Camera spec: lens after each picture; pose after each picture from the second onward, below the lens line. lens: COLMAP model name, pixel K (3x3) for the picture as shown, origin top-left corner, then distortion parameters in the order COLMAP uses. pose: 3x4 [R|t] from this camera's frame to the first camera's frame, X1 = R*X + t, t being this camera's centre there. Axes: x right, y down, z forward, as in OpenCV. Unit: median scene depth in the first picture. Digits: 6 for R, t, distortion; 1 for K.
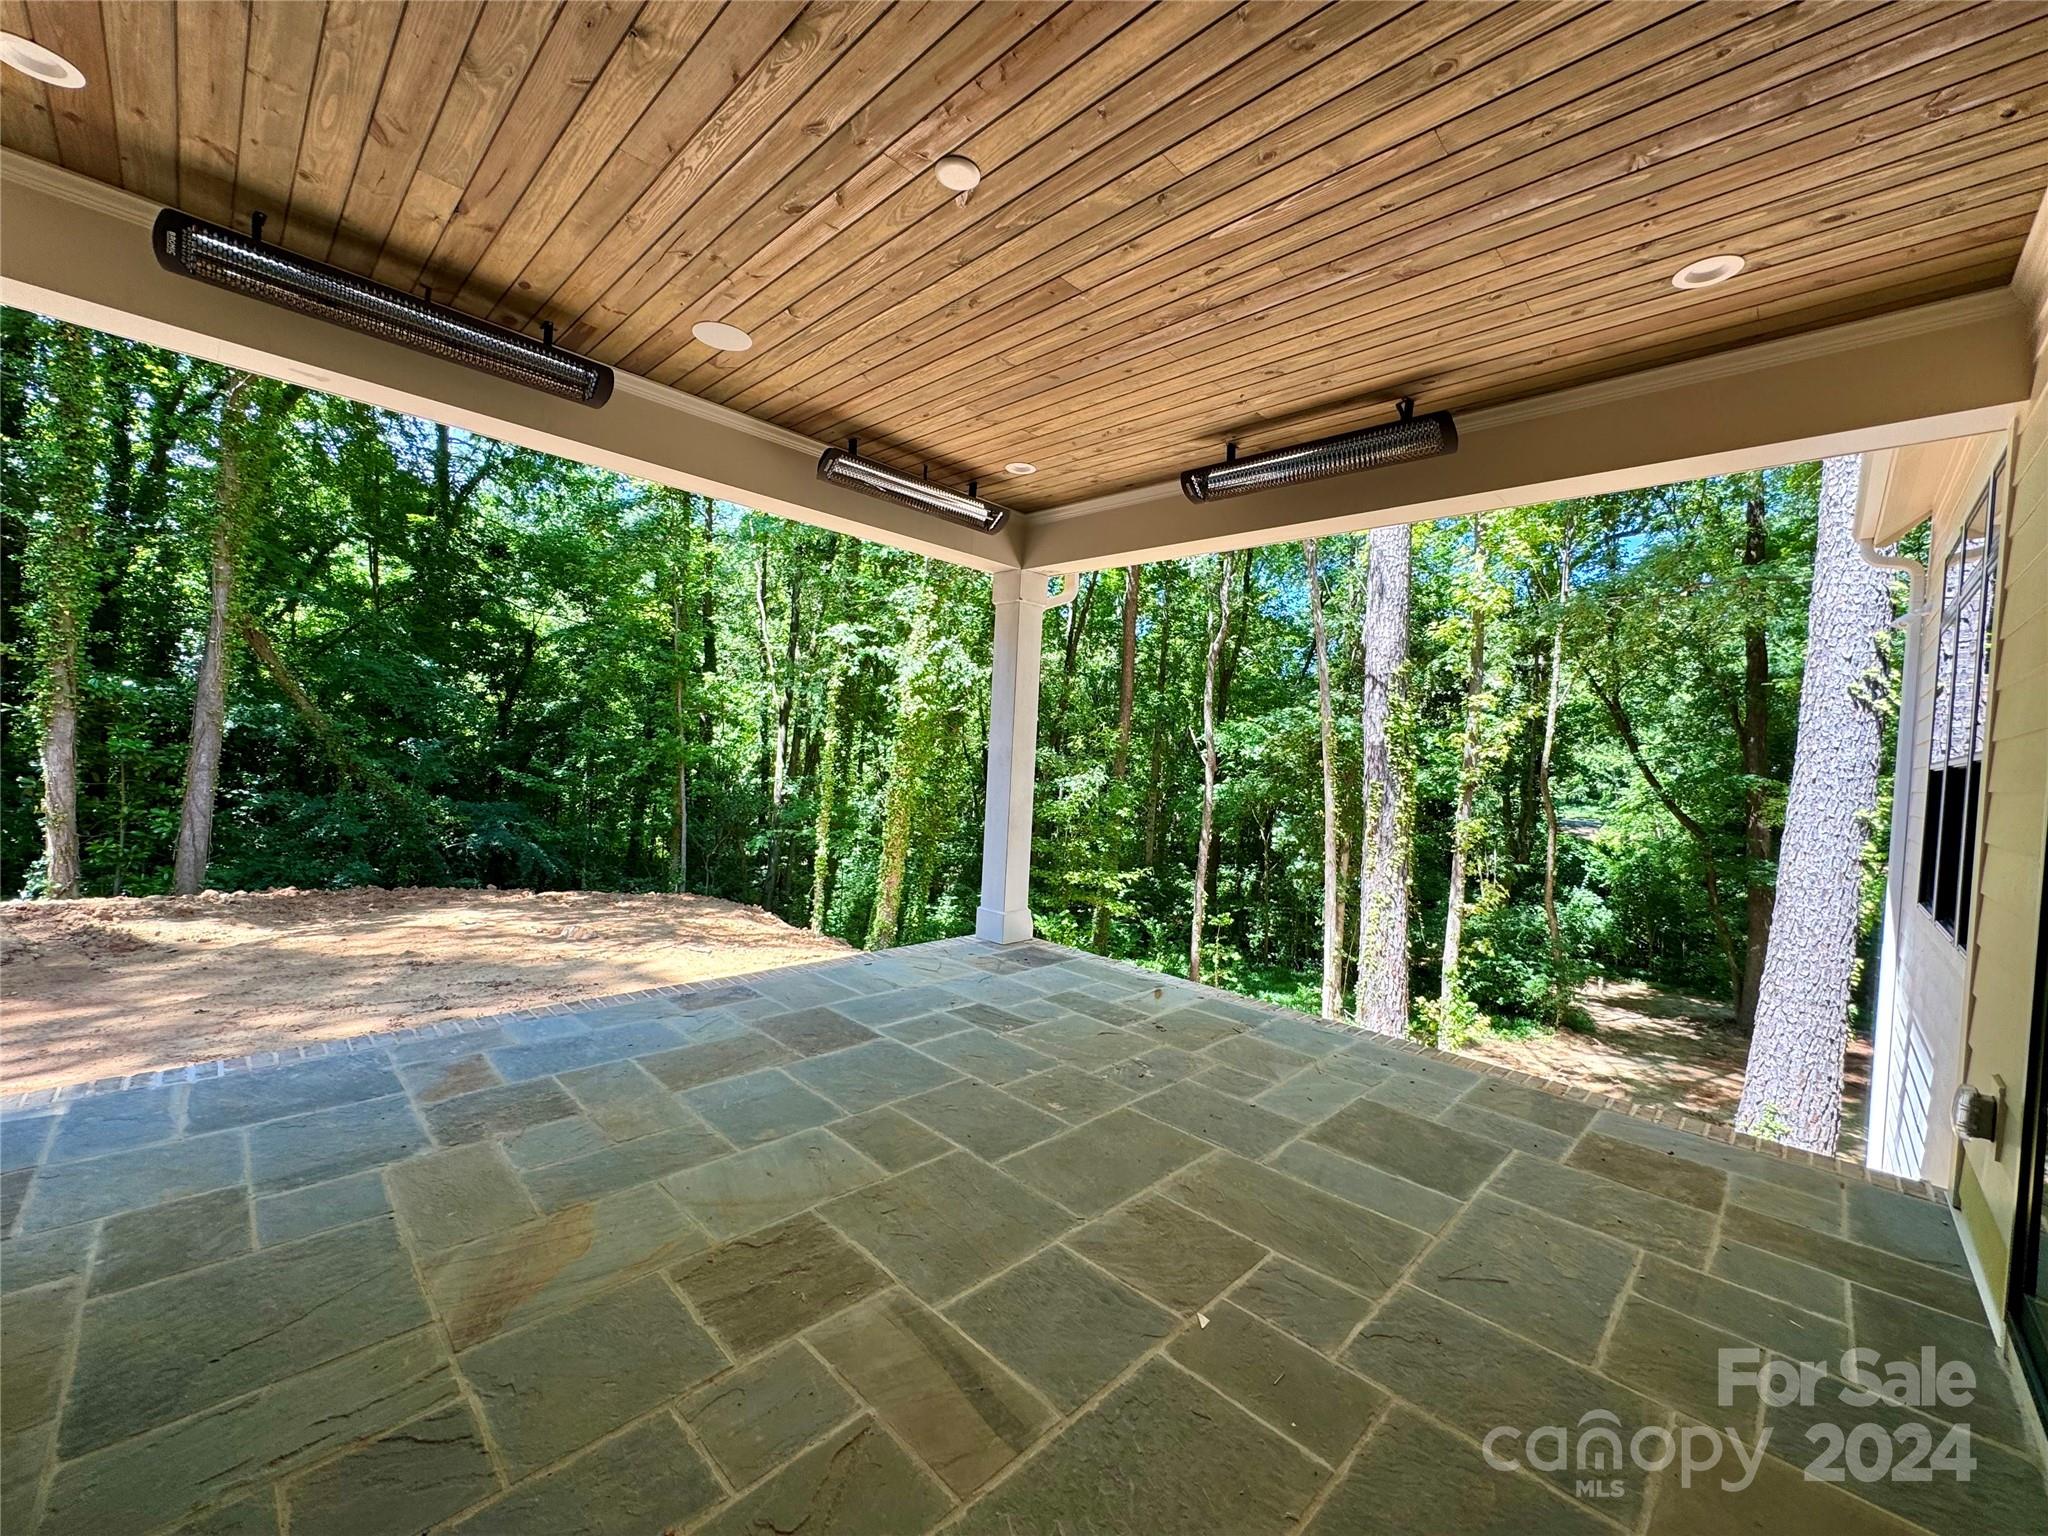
lens RADIAL K [[818.9, 0, 1024.0], [0, 818.9, 768.0], [0, 0, 1]] dist [0.001129, 0.000051]
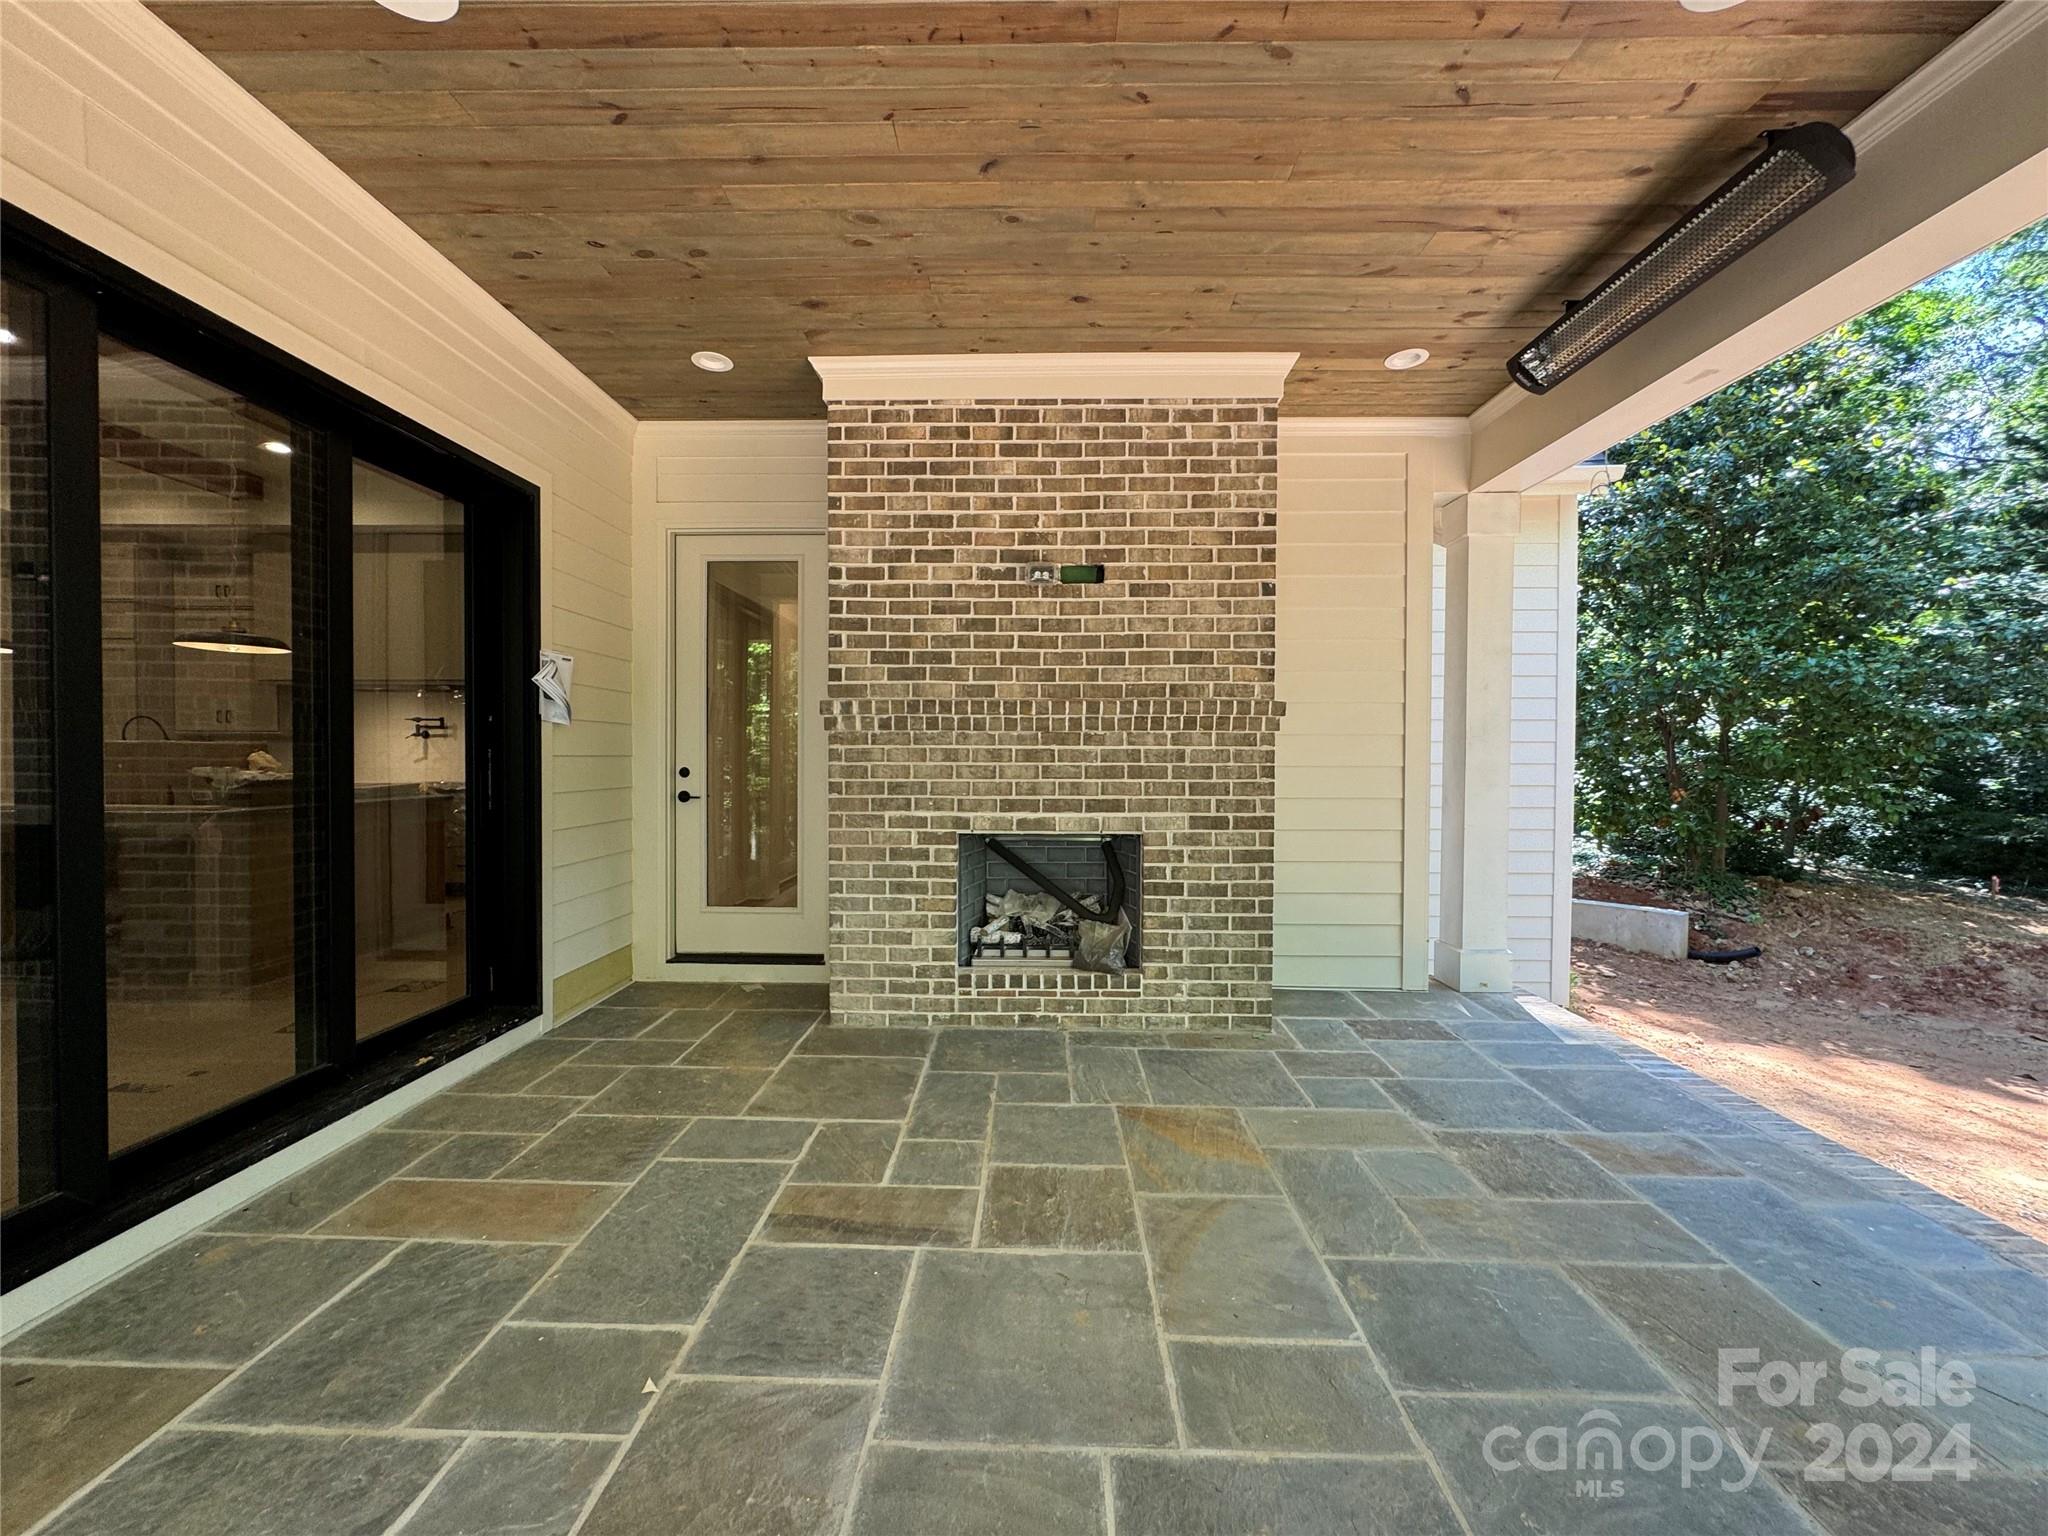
lens RADIAL K [[818.9, 0, 1024.0], [0, 818.9, 768.0], [0, 0, 1]] dist [0.001129, 0.000051]
pose [[-0.730913, -0.047465, -0.680818, 0.426237], [-0.057690, 0.998305, -0.007664, 0.040602], [0.680028, 0.033675, -0.732412, 1.467800]]
